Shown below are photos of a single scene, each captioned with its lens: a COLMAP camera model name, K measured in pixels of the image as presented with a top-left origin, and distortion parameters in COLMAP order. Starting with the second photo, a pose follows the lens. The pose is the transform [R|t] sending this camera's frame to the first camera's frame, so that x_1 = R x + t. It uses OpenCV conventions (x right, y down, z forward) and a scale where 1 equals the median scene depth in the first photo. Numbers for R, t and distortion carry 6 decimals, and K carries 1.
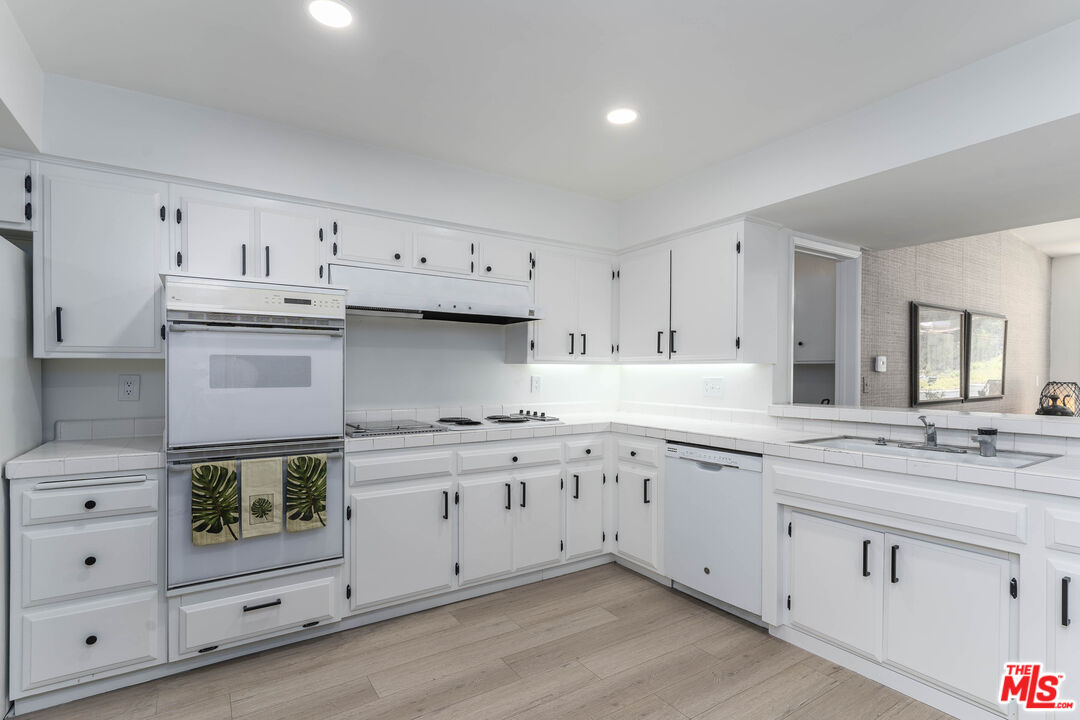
lens RADIAL K [[517.9, 0, 543.1], [0, 517.9, 371.3], [0, 0, 1]] dist [0.007505, -0.001496]
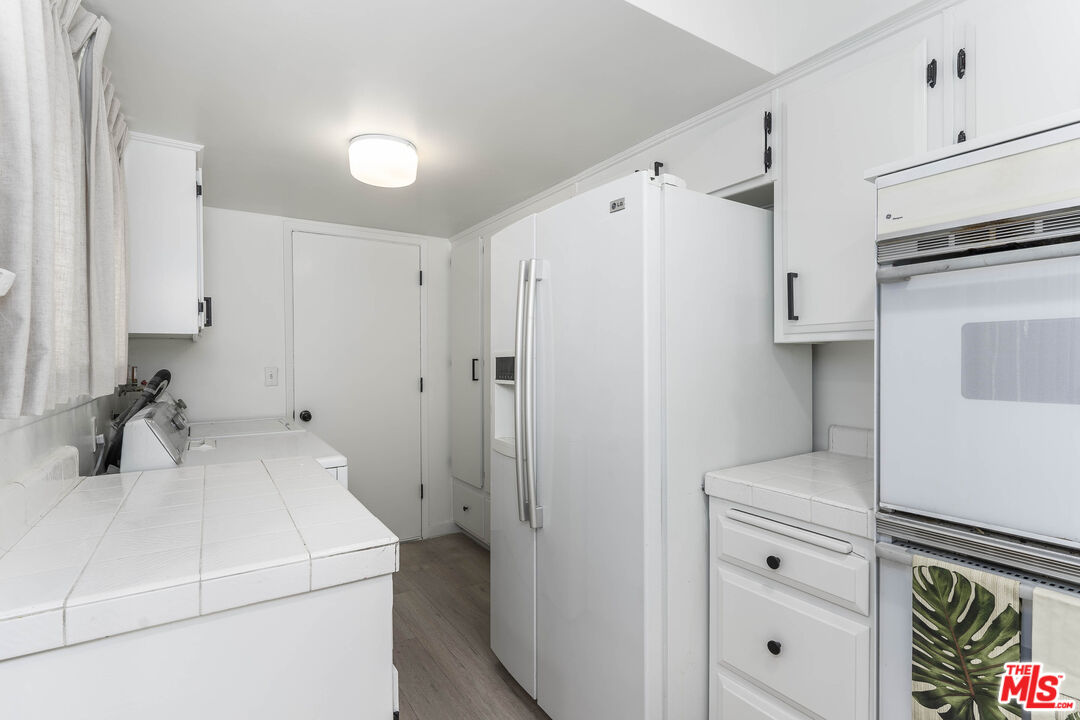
lens RADIAL K [[517.9, 0, 538.9], [0, 517.9, 364.1], [0, 0, 1]] dist [0.007505, -0.001496]
pose [[-0.002414, 0.006639, -0.999975, -0.181332], [-0.000018, 0.999978, 0.006639, 0.000352], [0.999997, 0.000034, -0.002414, 0.602317]]
